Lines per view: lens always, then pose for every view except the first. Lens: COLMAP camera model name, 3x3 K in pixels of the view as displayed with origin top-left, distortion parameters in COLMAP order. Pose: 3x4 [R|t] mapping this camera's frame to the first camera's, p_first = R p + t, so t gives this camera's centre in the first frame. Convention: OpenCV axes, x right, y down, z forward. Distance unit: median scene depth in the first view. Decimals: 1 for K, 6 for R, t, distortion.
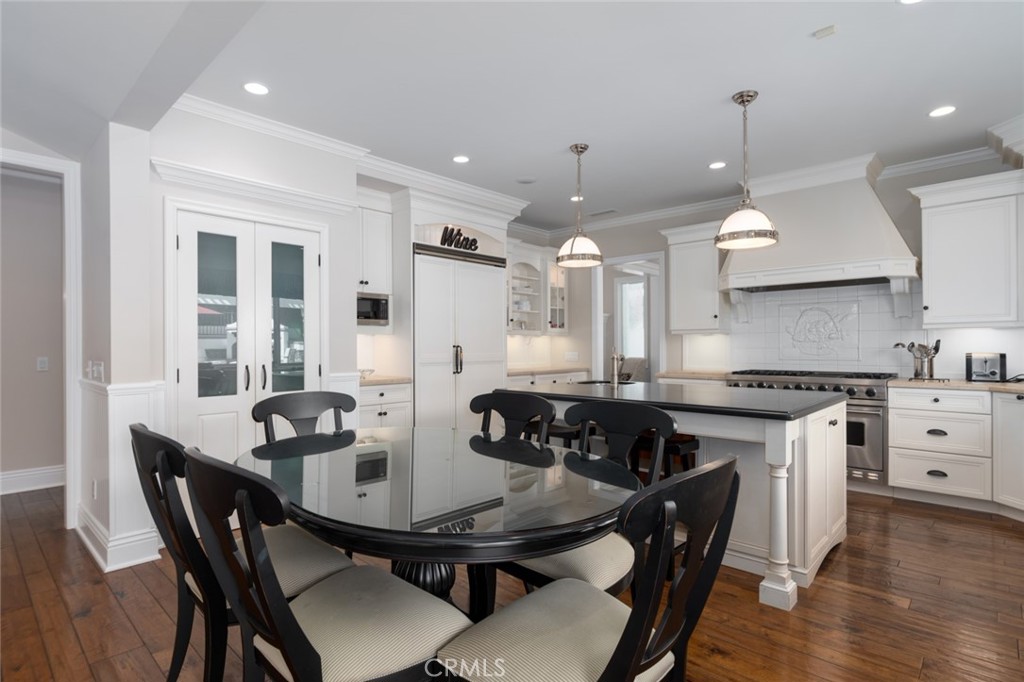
lens RADIAL K [[518.5, 0, 512.1], [0, 518.5, 342.8], [0, 0, 1]] dist [0.005317, 0.000776]
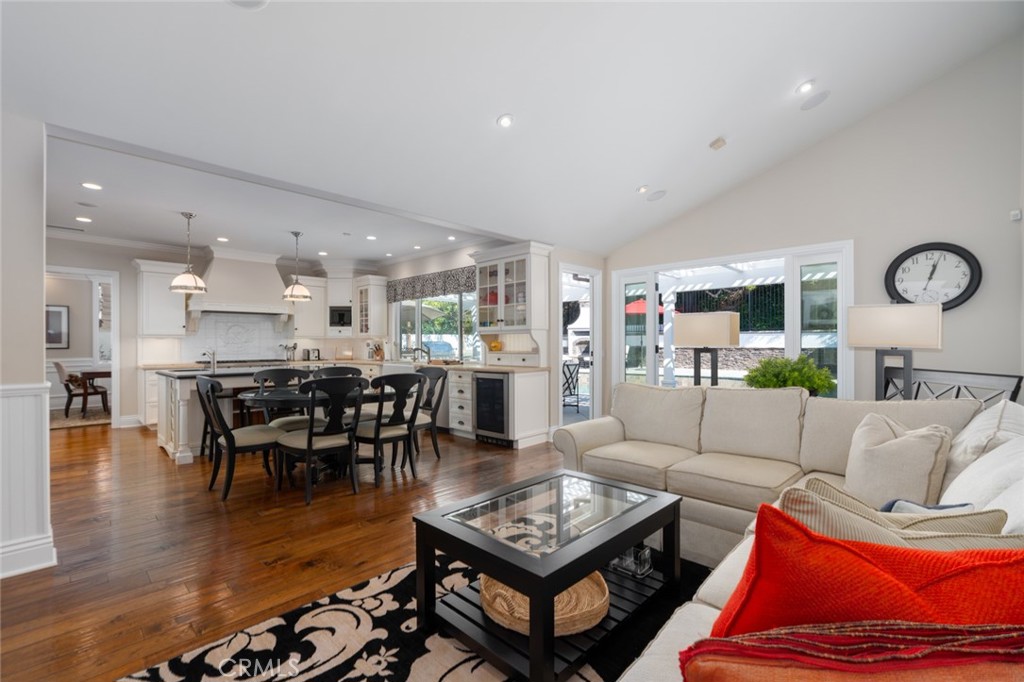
lens RADIAL K [[449.3, 0, 511.9], [0, 449.3, 342.5], [0, 0, 1]] dist [-0.009771, 0.000997]
pose [[0.017816, 0.005340, 0.999827, -1.063846], [0.002793, 0.999982, -0.005391, 0.003671], [-0.999837, 0.002889, 0.017800, 0.034666]]
